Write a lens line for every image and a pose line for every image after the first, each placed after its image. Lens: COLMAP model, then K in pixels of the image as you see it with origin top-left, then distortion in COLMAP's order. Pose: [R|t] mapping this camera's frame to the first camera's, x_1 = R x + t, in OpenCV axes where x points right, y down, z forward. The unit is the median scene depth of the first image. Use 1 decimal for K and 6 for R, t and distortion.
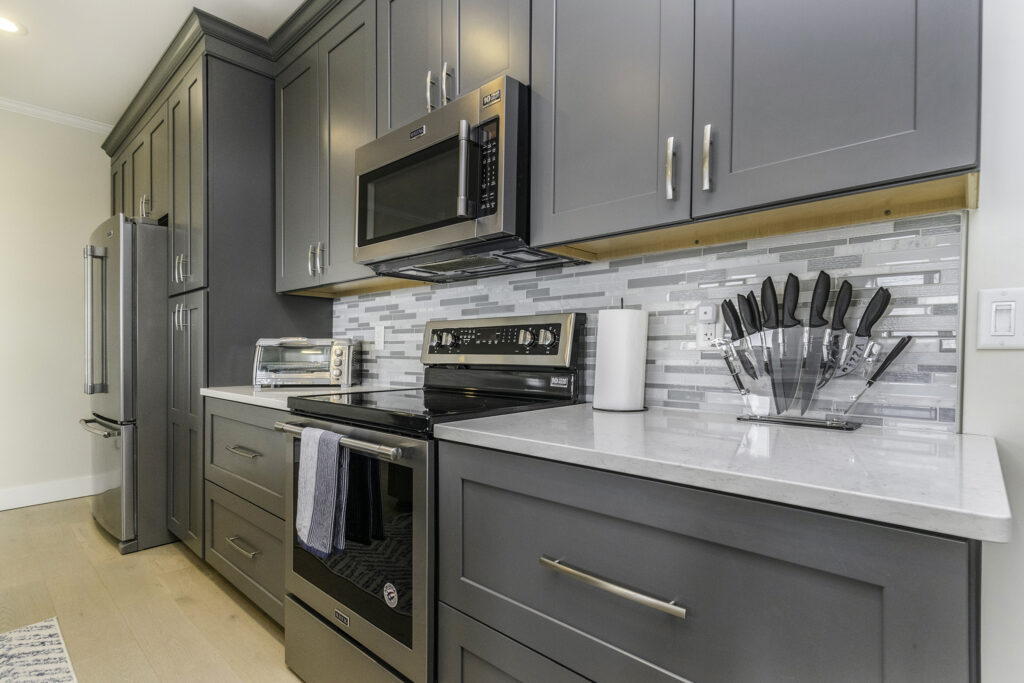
lens RADIAL K [[492.0, 0, 512.0], [0, 492.0, 341.5], [0, 0, 1]] dist [0.000510, 0.000218]
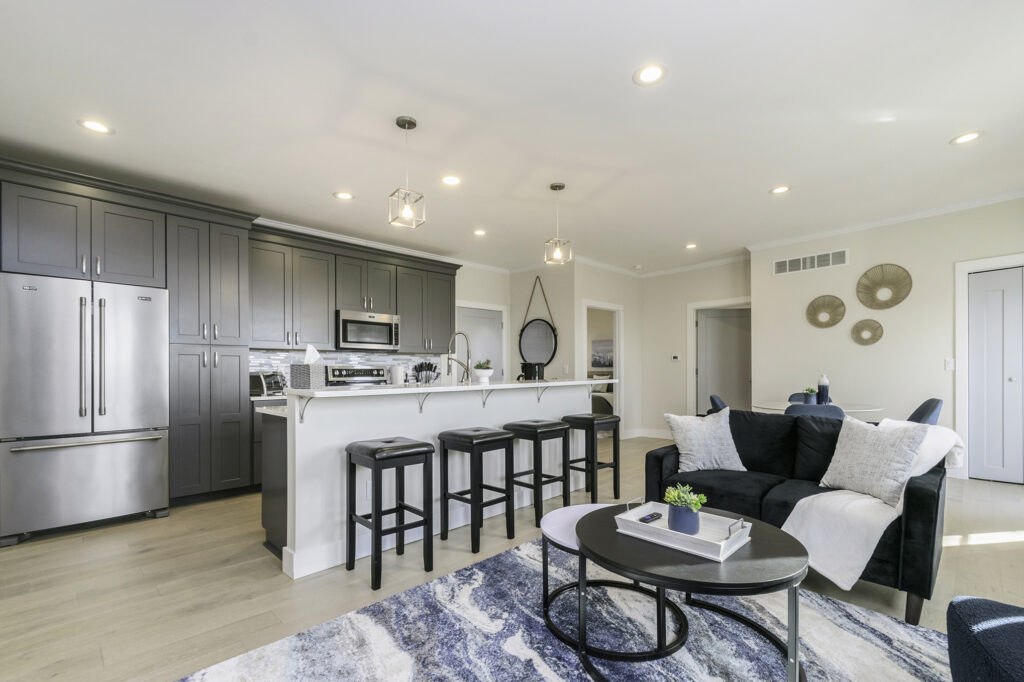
lens RADIAL K [[440.6, 0, 512.9], [0, 440.6, 376.4], [0, 0, 1]] dist [0.000258, -0.000005]
pose [[0.068316, -0.005451, 0.997649, -3.797121], [-0.001950, 0.999982, 0.005597, 0.002336], [-0.997662, -0.002328, 0.068304, -0.304806]]
